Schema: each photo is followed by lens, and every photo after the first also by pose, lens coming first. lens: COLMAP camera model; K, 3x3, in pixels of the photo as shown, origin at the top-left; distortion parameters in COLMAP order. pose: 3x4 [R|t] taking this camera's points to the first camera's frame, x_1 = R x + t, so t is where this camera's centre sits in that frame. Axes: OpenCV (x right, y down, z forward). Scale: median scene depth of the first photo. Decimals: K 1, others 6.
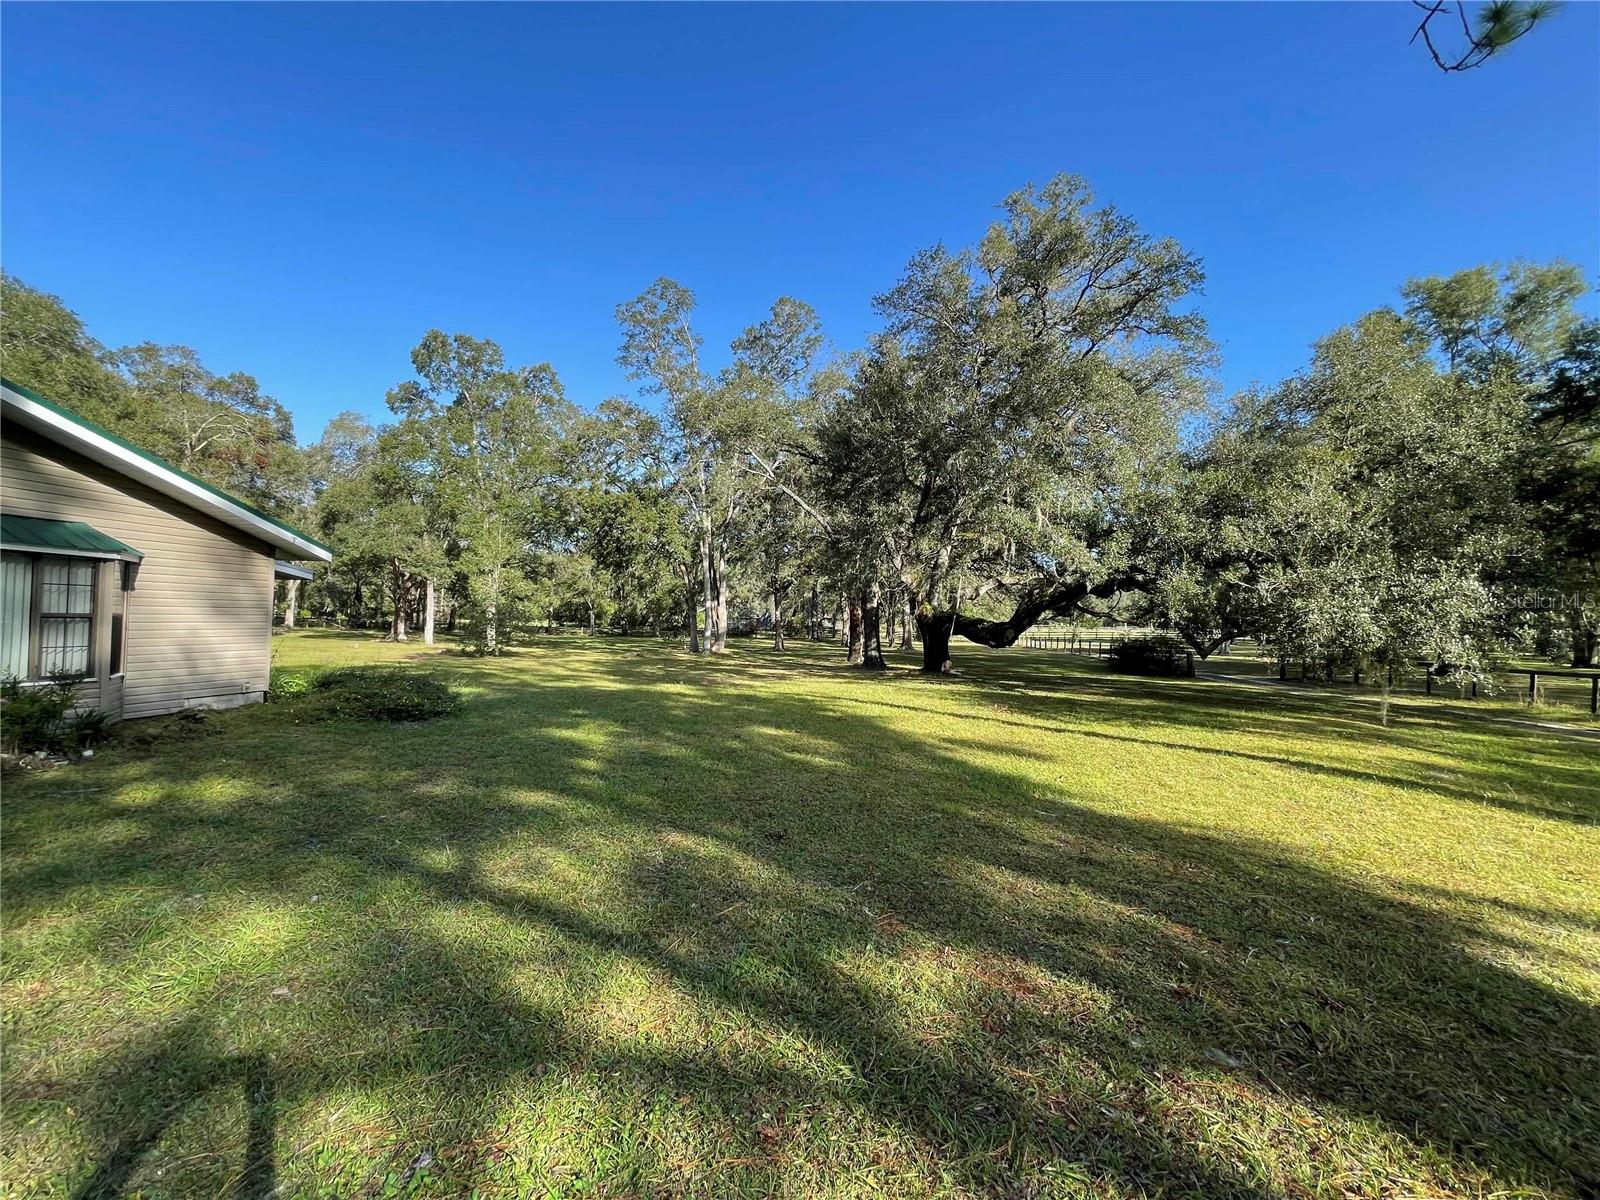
lens RADIAL K [[632.2, 0, 795.3], [0, 632.2, 611.0], [0, 0, 1]] dist [-0.001956, 0.000249]
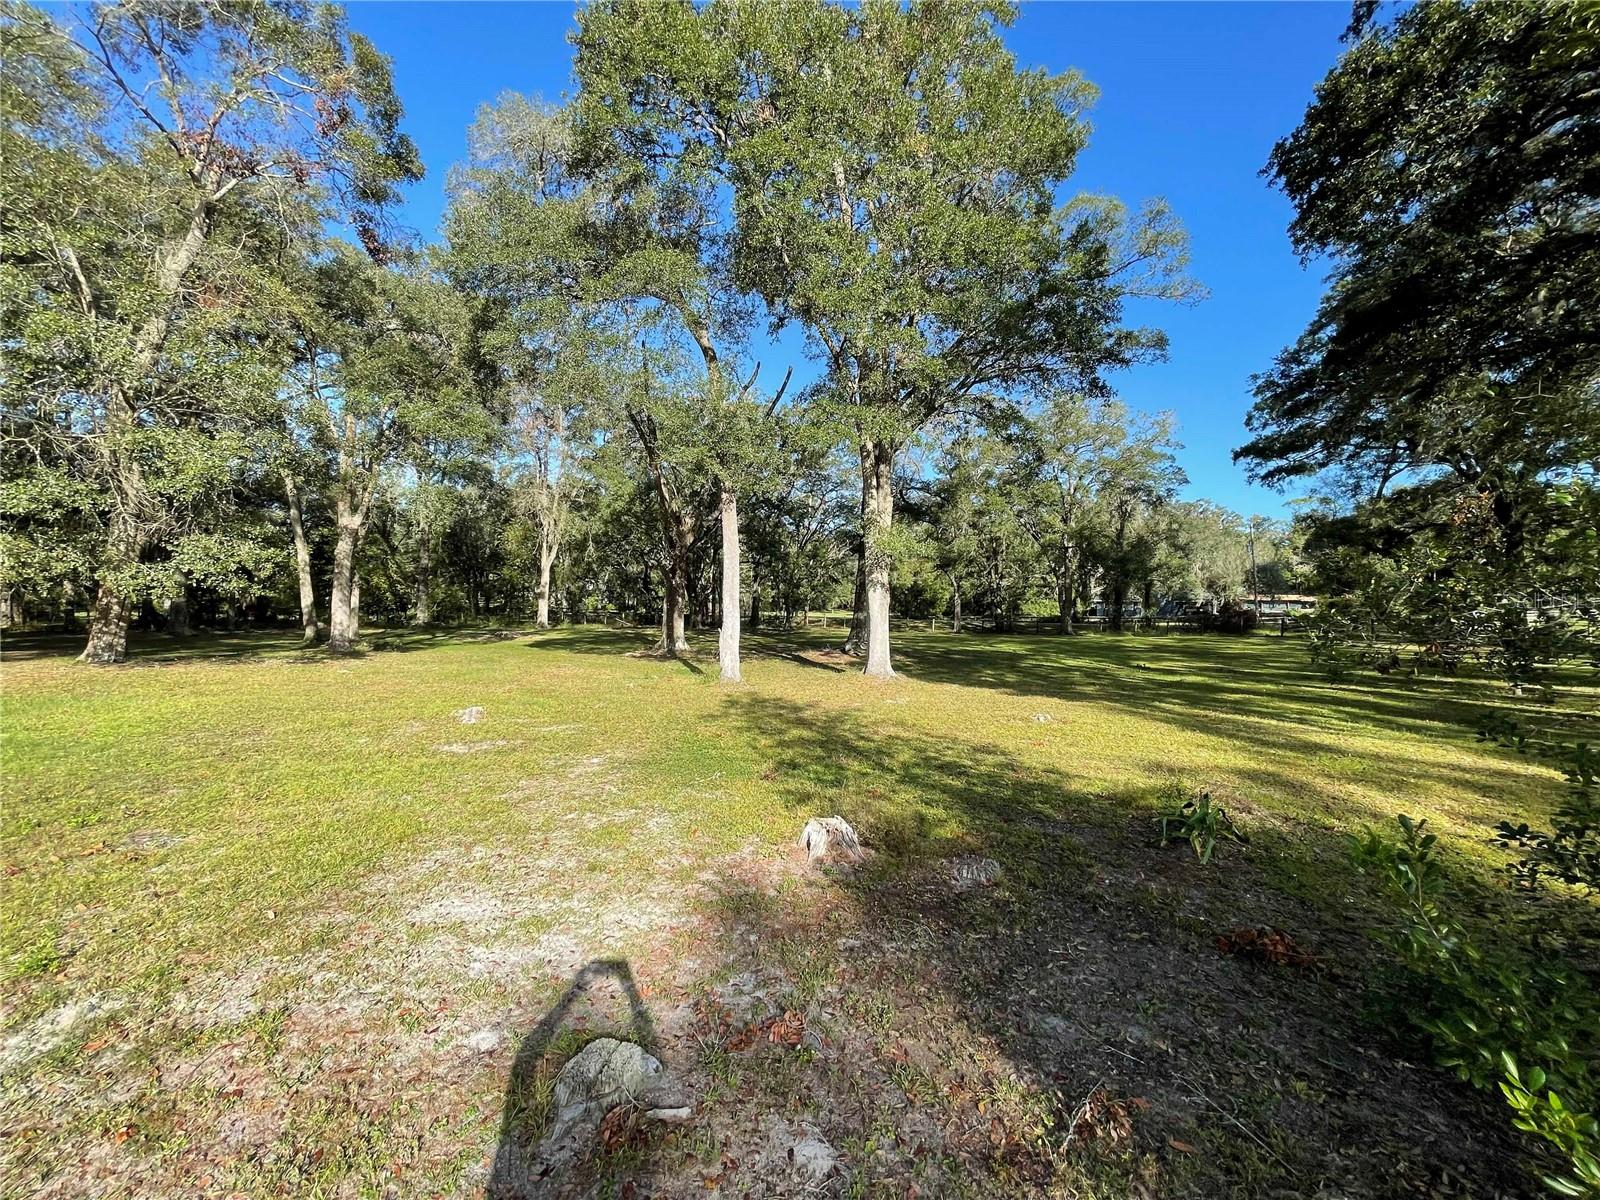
lens RADIAL K [[660.4, 0, 801.8], [0, 660.4, 603.7], [0, 0, 1]] dist [-0.001222, -0.000496]
pose [[0.916893, -0.019234, -0.398670, -0.877651], [0.021254, 0.999774, 0.000646, 0.025921], [0.398567, -0.009066, 0.917094, 1.506181]]
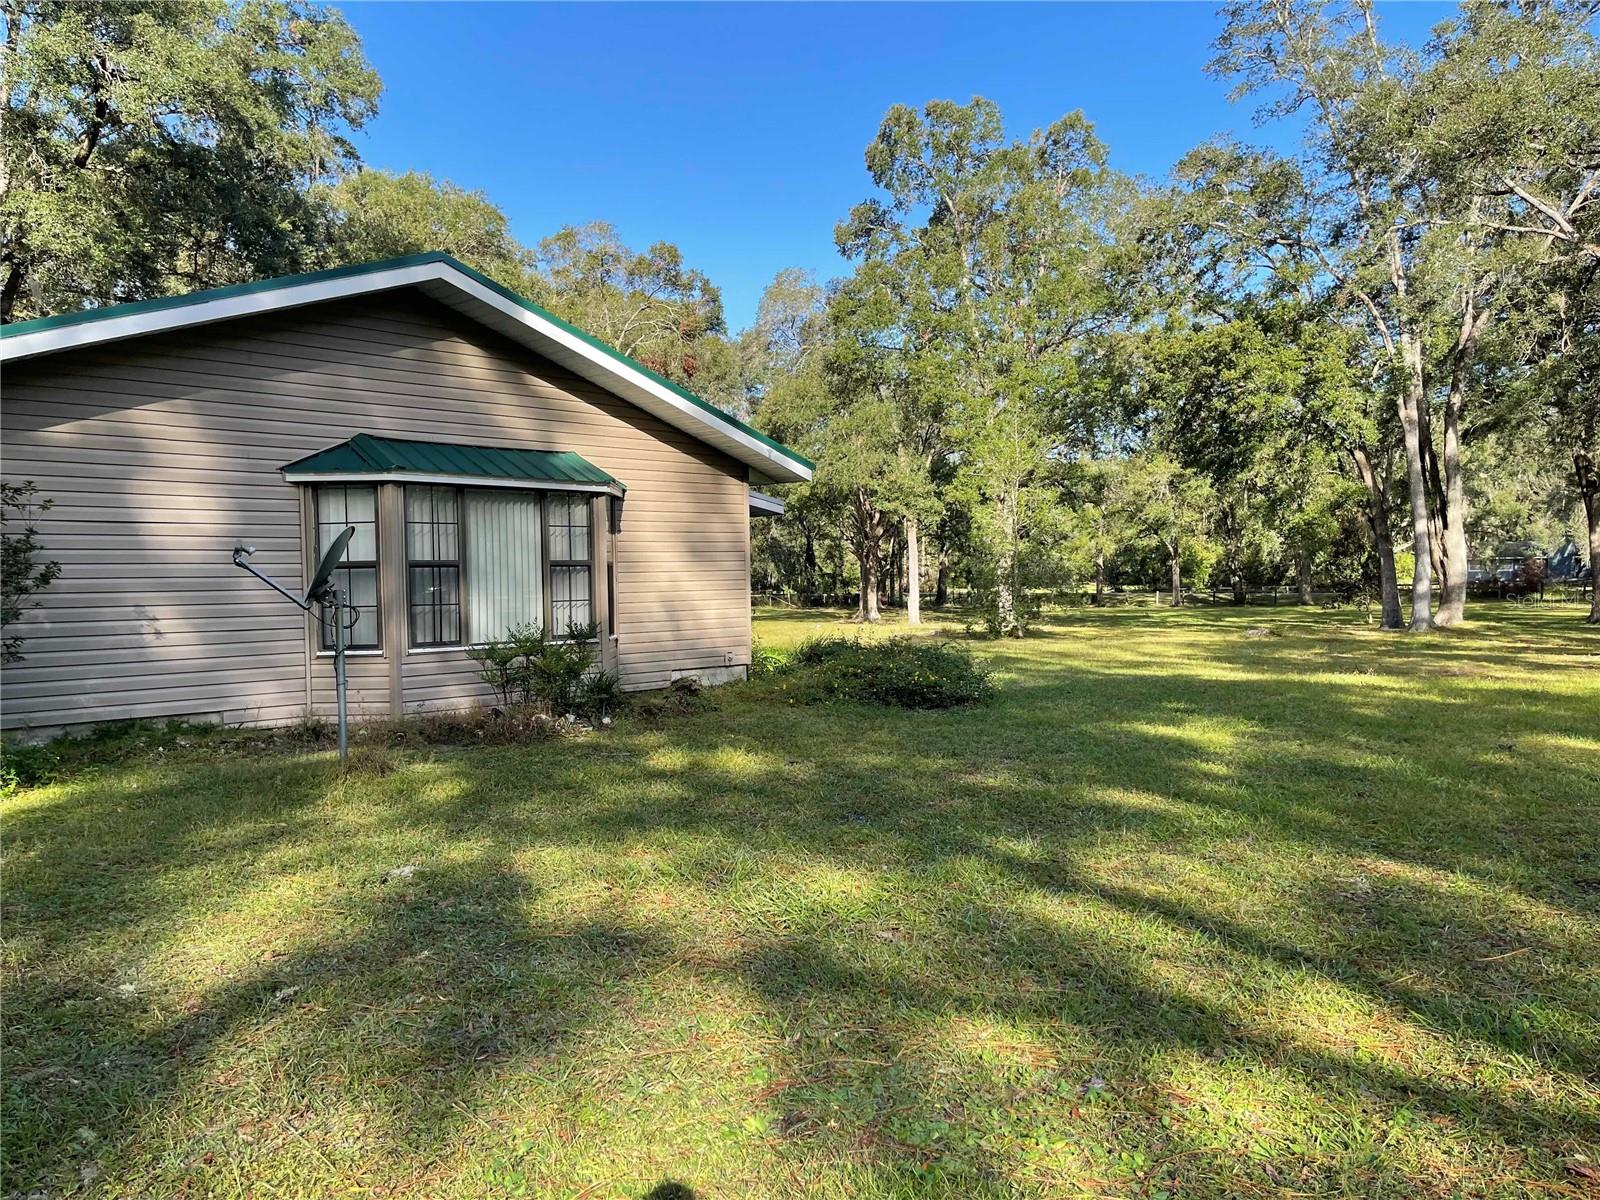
lens RADIAL K [[1193.5, 0, 805.3], [0, 1193.5, 603.6], [0, 0, 1]] dist [0.070397, -0.089164]
pose [[0.820228, -0.030249, -0.571237, 0.001990], [0.048923, 0.998652, 0.017366, 0.015106], [0.569941, -0.042191, 0.820602, -0.039142]]
